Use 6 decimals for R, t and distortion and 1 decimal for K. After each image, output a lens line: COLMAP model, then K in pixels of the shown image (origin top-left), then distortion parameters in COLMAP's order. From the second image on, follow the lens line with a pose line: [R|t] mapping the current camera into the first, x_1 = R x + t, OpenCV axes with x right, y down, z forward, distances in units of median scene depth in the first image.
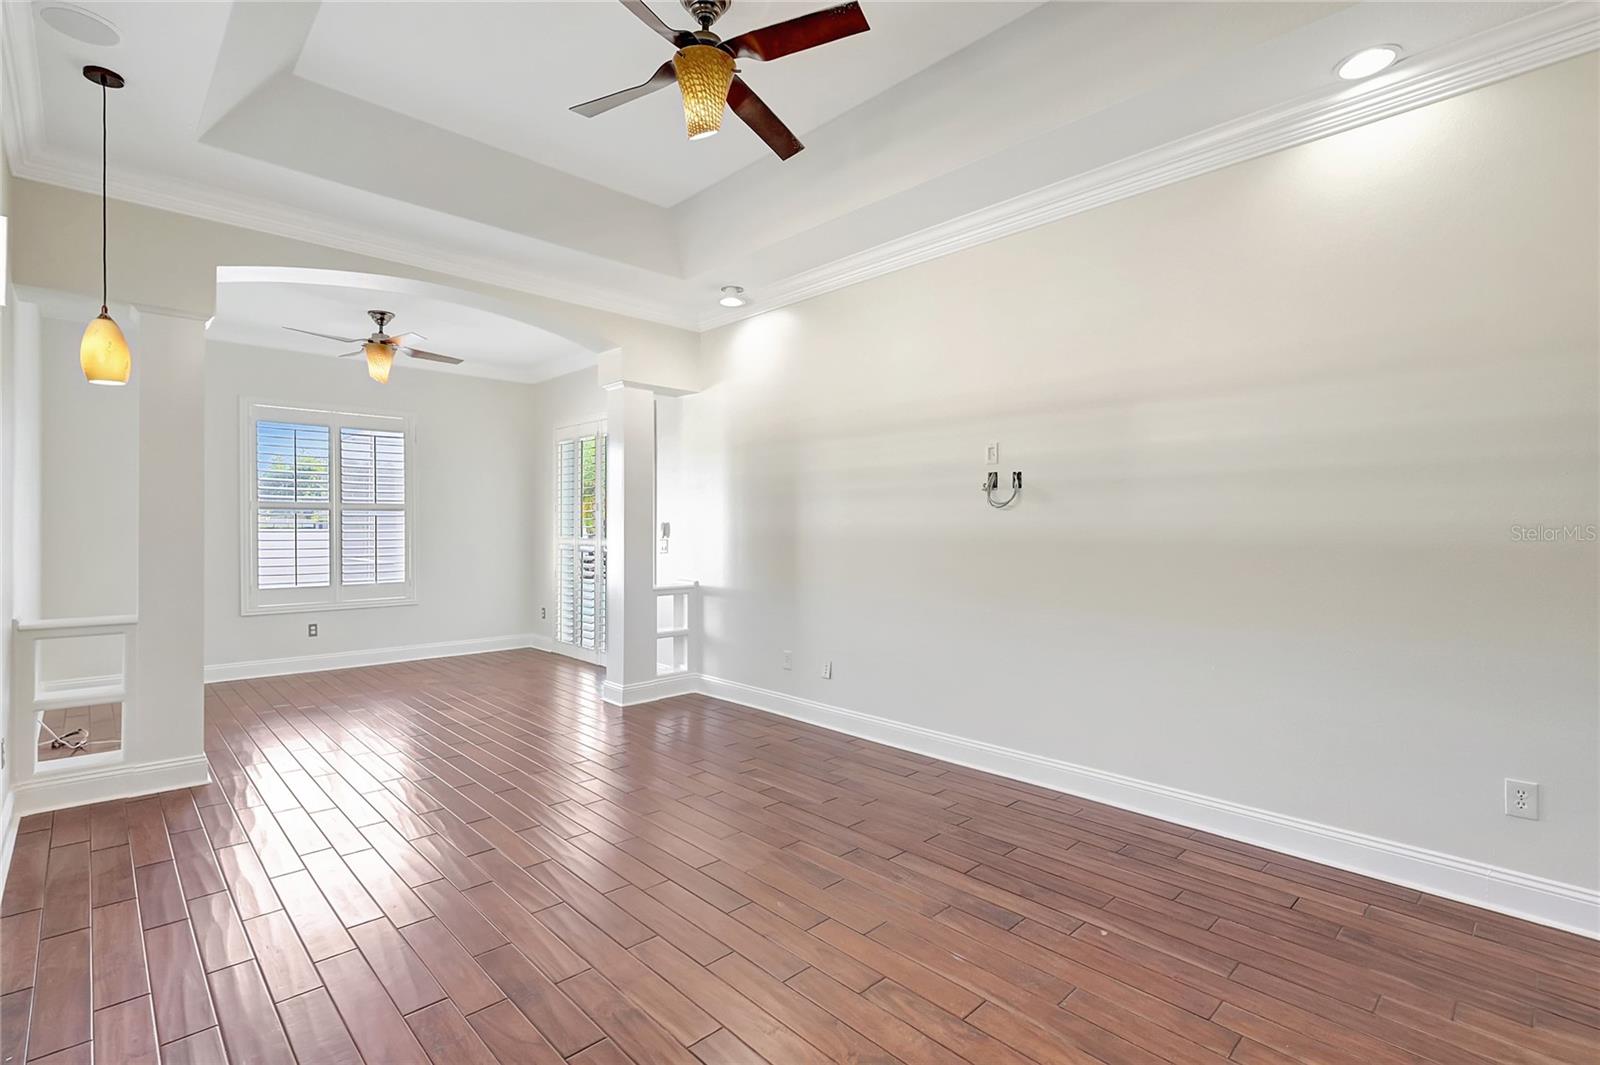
lens RADIAL K [[746.6, 0, 797.9], [0, 746.6, 531.4], [0, 0, 1]] dist [-0.008046, 0.002022]
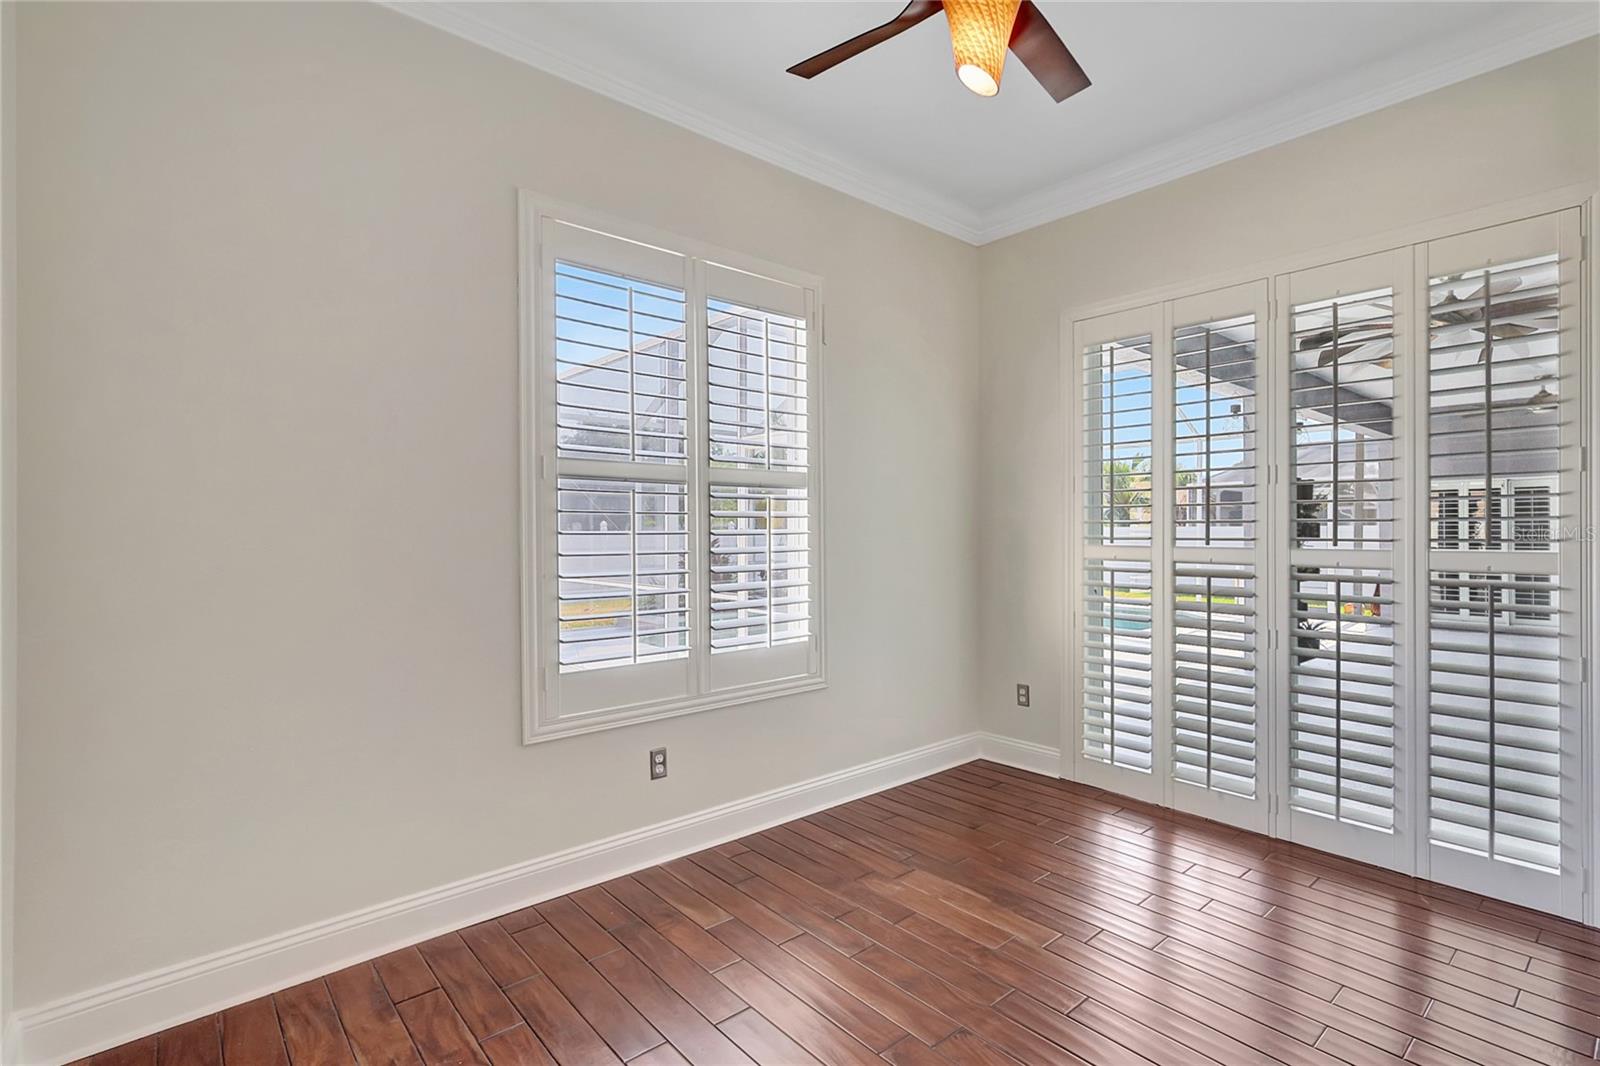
lens RADIAL K [[746.6, 0, 802.2], [0, 746.6, 531.8], [0, 0, 1]] dist [-0.008046, 0.002022]
pose [[0.998717, 0.001100, -0.050627, -0.510352], [-0.000844, 0.999987, 0.005059, -0.002259], [0.050632, -0.005010, 0.998705, 0.538707]]
